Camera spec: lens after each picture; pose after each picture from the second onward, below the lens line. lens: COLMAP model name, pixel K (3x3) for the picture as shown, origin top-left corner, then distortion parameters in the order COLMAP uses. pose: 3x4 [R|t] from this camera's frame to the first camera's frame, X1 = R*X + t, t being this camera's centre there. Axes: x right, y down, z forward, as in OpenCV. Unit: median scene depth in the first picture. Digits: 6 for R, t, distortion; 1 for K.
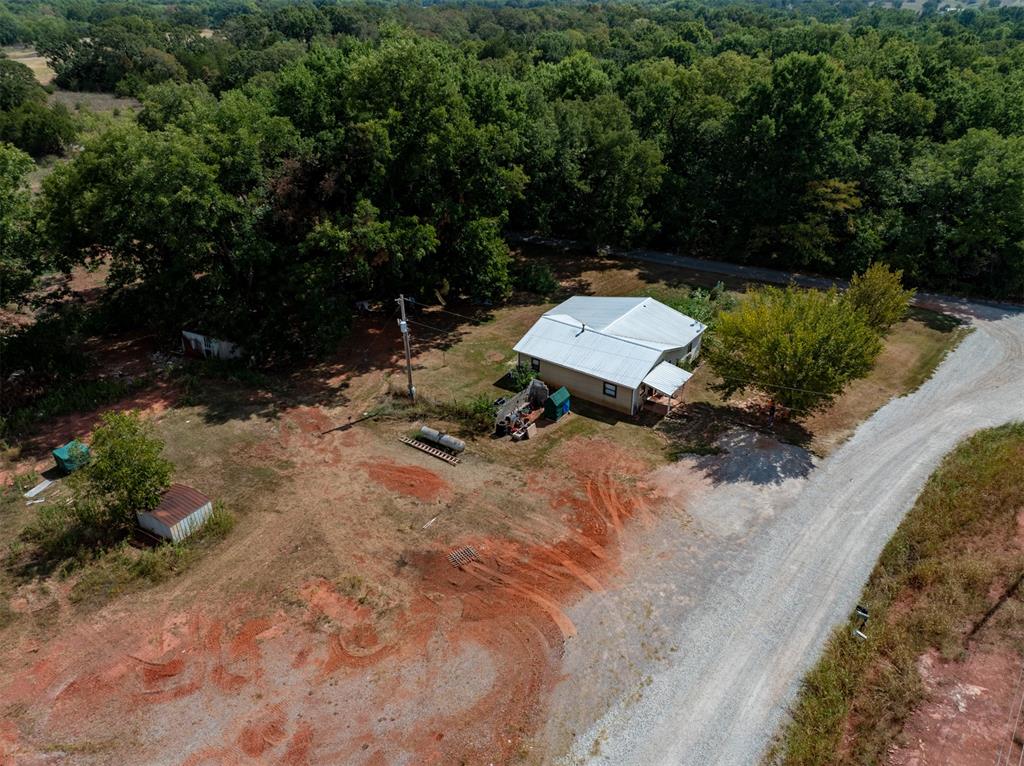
lens RADIAL K [[718.6, 0, 510.7], [0, 718.6, 382.4], [0, 0, 1]] dist [-0.048869, 0.020378]
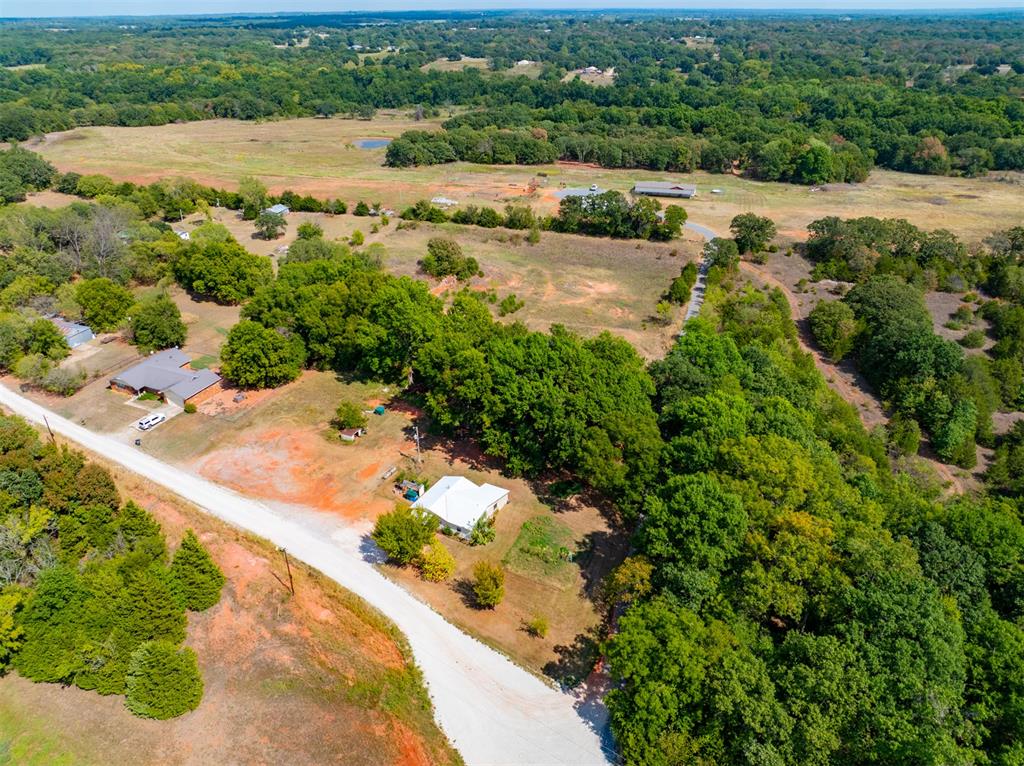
lens RADIAL K [[718.6, 0, 514.0], [0, 718.6, 376.4], [0, 0, 1]] dist [-0.048869, 0.020378]
pose [[0.122514, 0.456928, -0.881026, 2.110784], [-0.479084, 0.804664, 0.350704, -1.346829], [0.869177, 0.379120, 0.317490, 0.351089]]
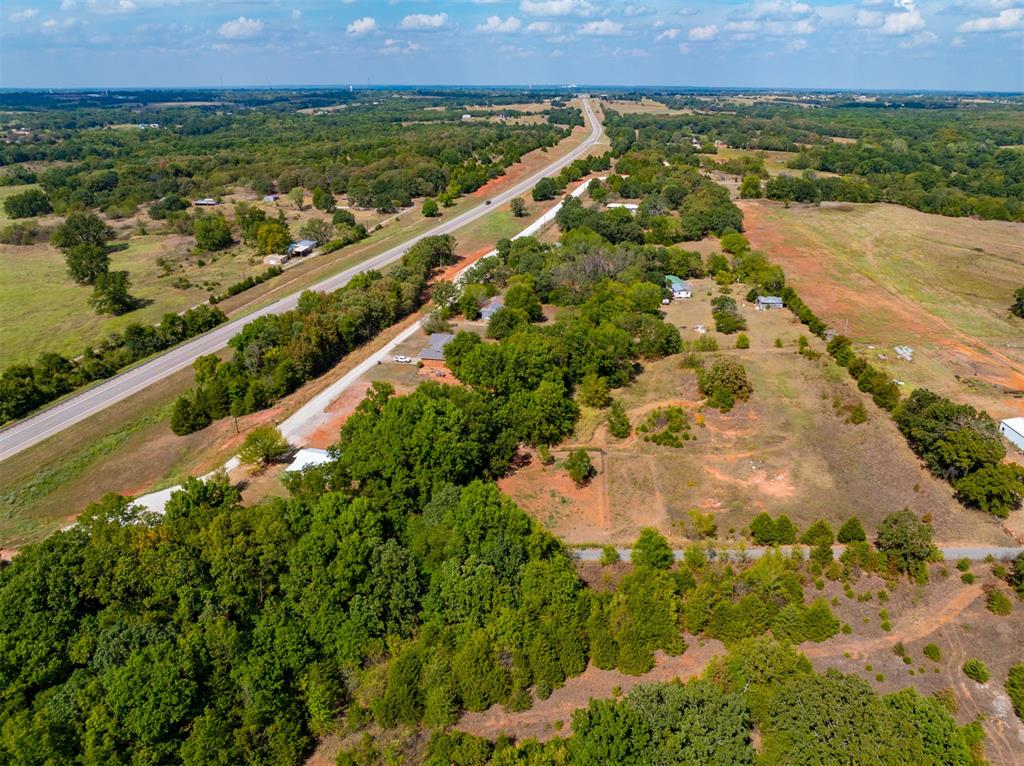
lens RADIAL K [[718.6, 0, 520.6], [0, 718.6, 381.9], [0, 0, 1]] dist [-0.048869, 0.020378]
pose [[-0.934949, 0.132964, -0.328923, 0.311660], [-0.177860, 0.626534, 0.758829, -3.086075], [0.306979, 0.767968, -0.562129, 3.038730]]
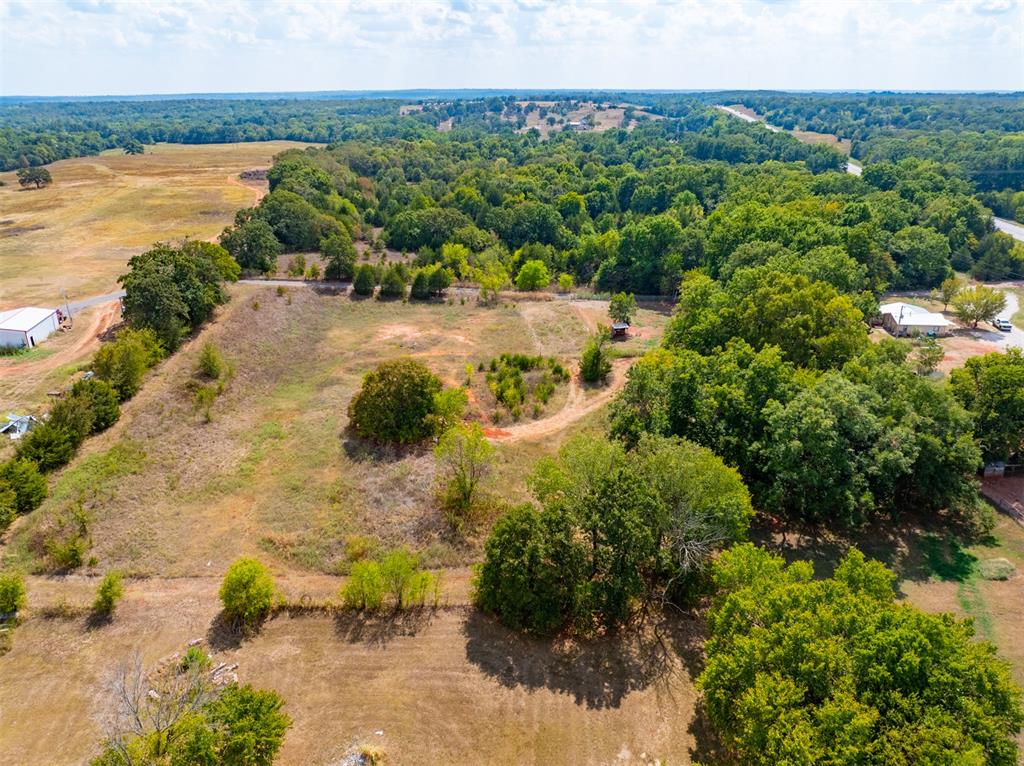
lens RADIAL K [[718.6, 0, 513.2], [0, 718.6, 381.8], [0, 0, 1]] dist [-0.048869, 0.020378]
pose [[0.854062, -0.200871, 0.479822, -2.787761], [0.259507, 0.963977, -0.058354, -0.061812], [-0.450815, 0.174355, 0.875423, -0.720814]]
